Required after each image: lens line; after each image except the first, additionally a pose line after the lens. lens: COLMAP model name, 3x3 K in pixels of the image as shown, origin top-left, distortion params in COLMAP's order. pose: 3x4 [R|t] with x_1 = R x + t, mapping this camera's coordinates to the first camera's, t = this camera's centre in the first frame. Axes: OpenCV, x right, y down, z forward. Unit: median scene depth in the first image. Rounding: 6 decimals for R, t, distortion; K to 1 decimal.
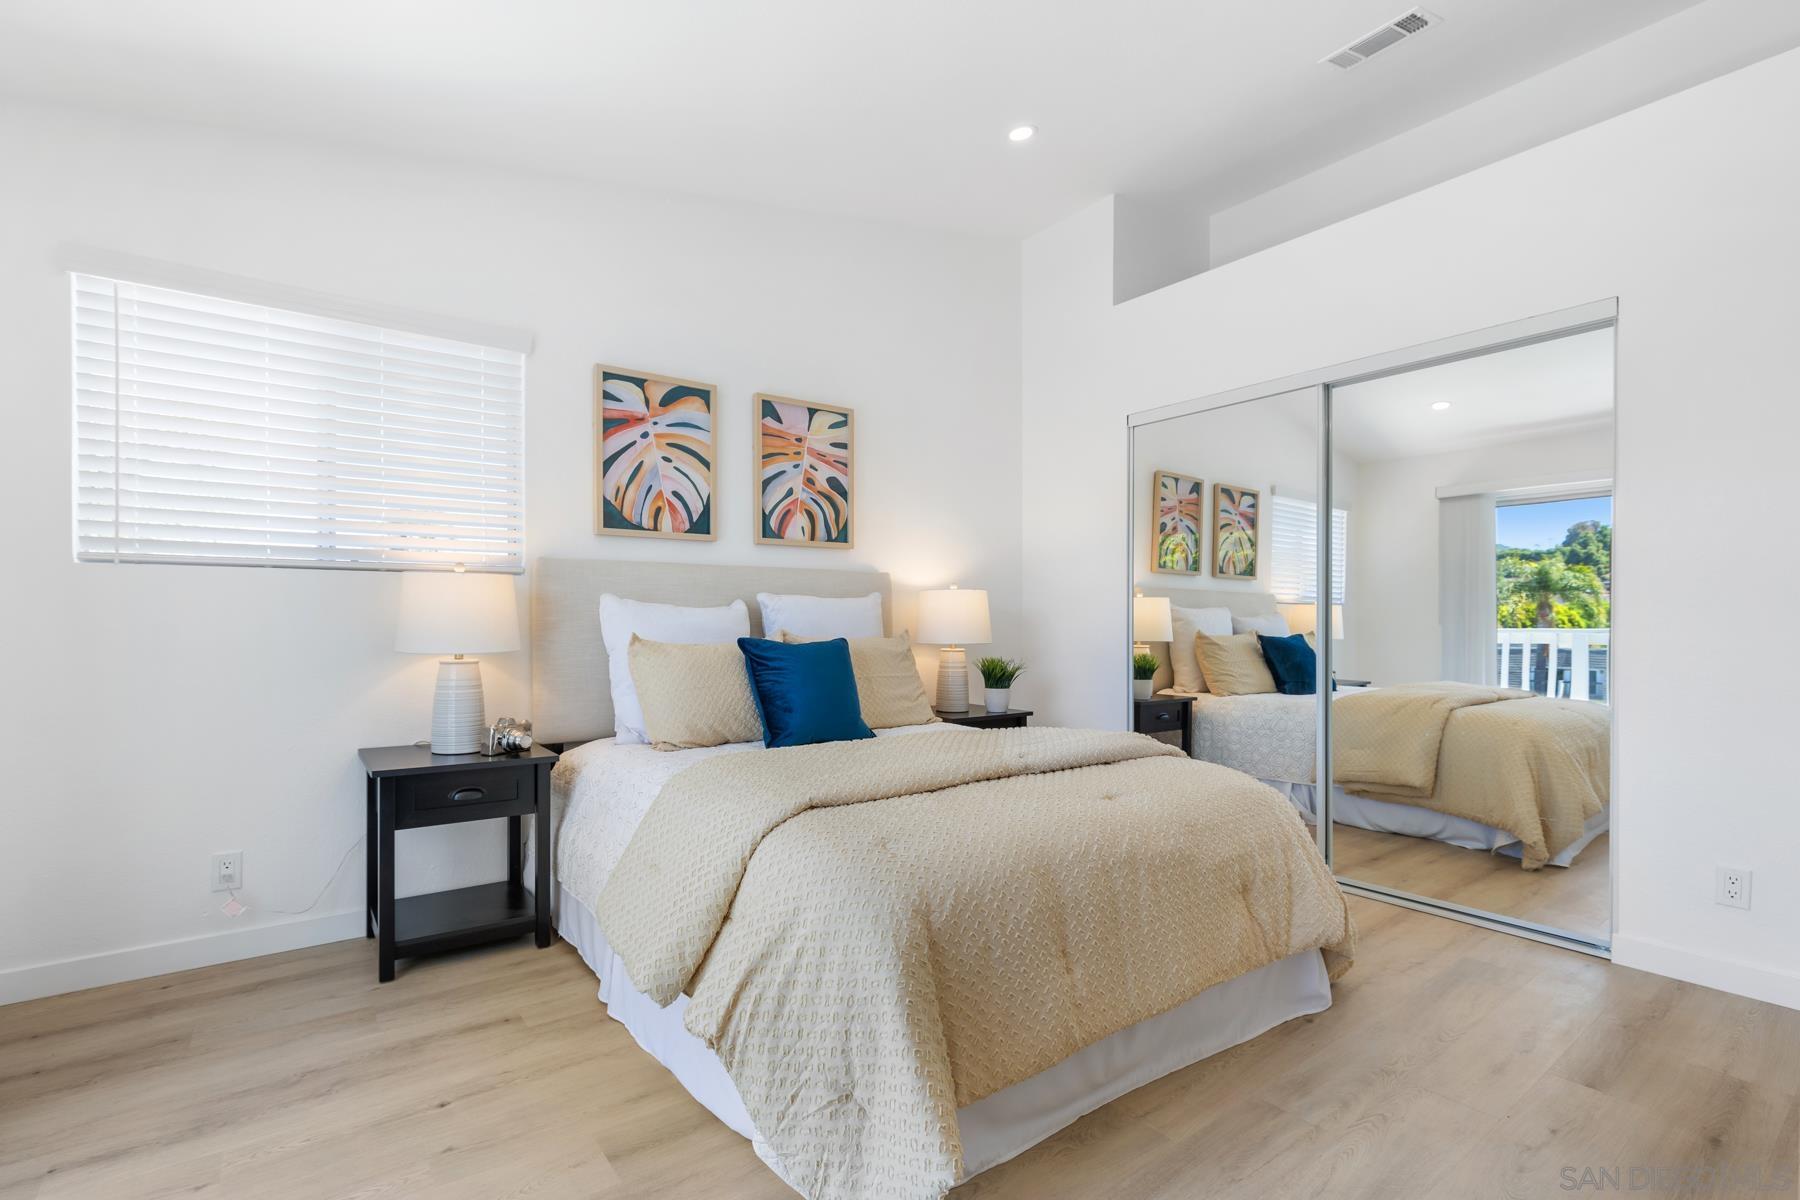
lens RADIAL K [[850.4, 0, 900.0], [0, 850.4, 600.0], [0, 0, 1]] dist [-0.001196, -0.000164]
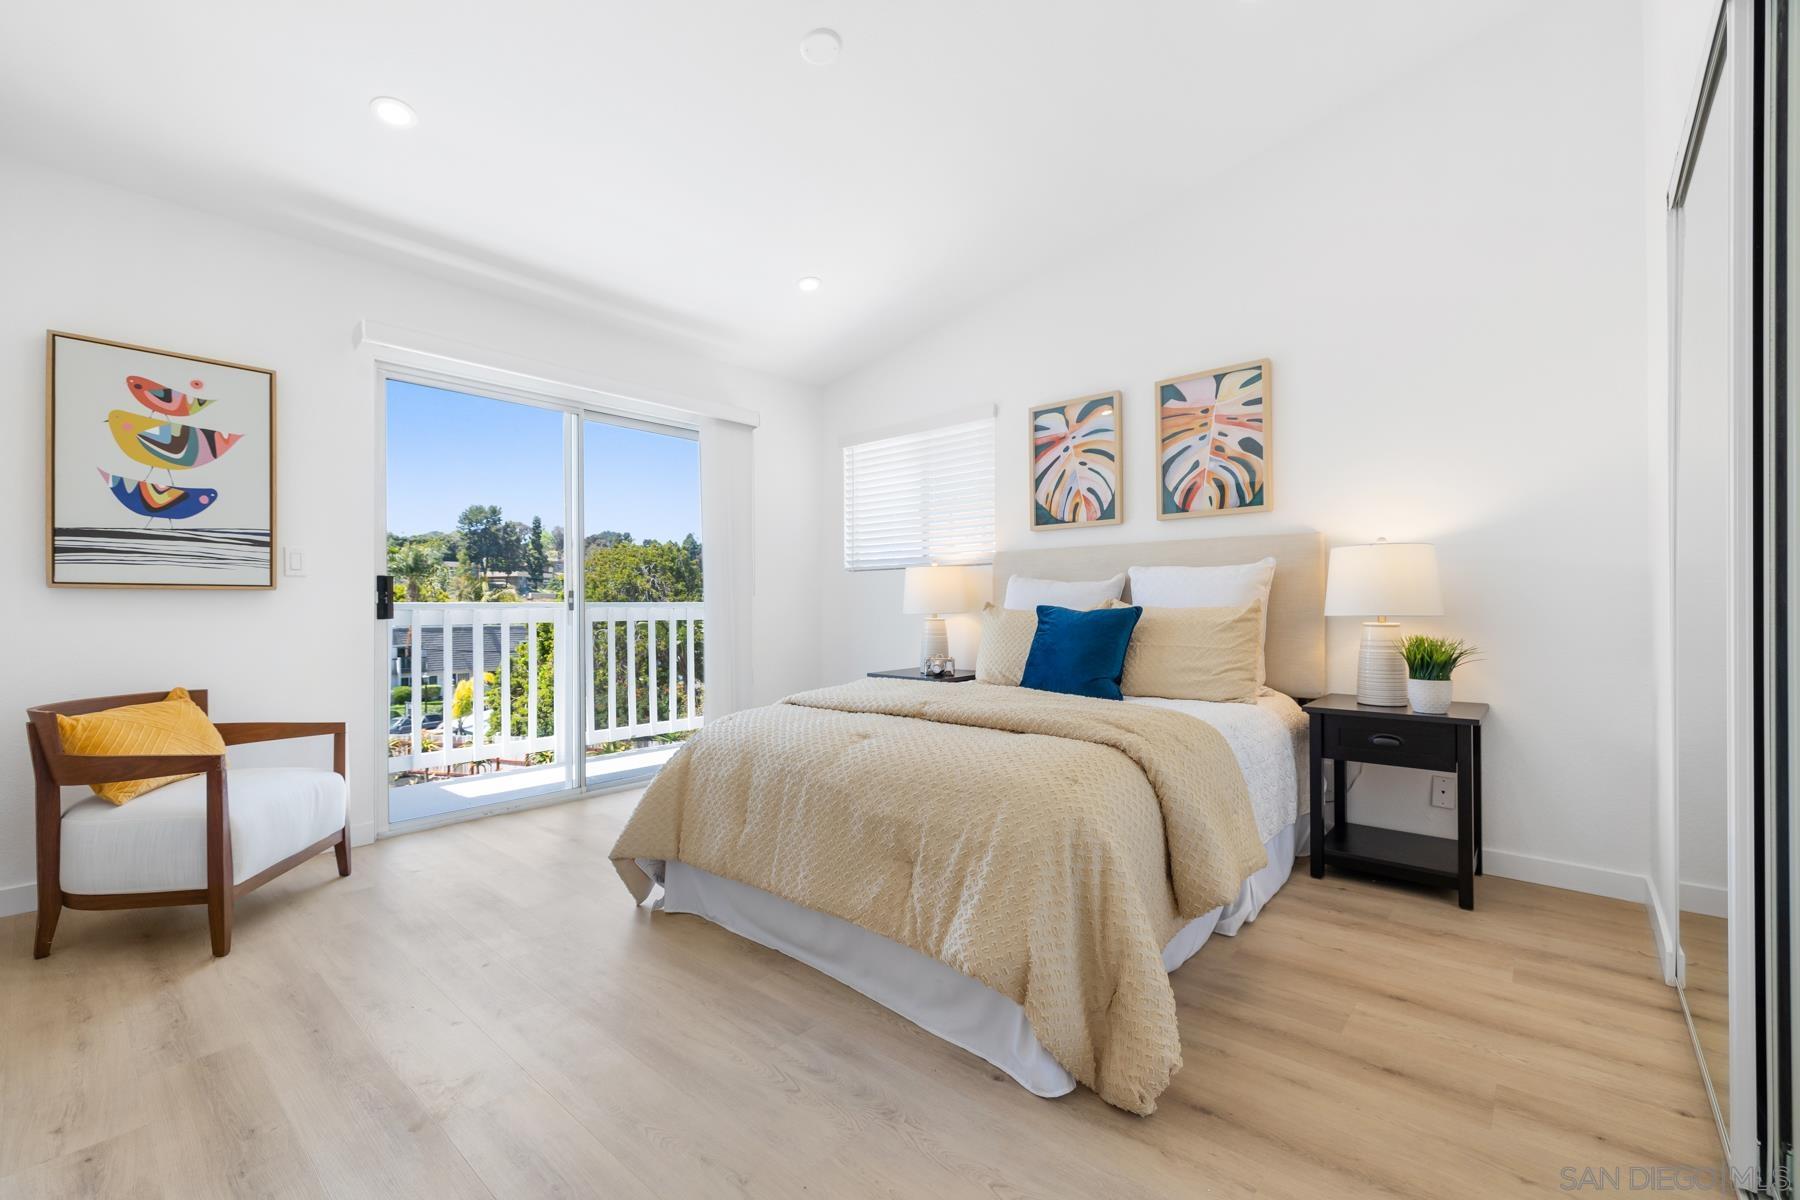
lens RADIAL K [[756.7, 0, 900.0], [0, 756.7, 600.0], [0, 0, 1]] dist [-0.000372, 0.000143]
pose [[0.192209, -0.001009, -0.981354, 0.755304], [0.039777, 0.999186, 0.006763, 0.017061], [0.980548, -0.040335, 0.192092, 0.503546]]
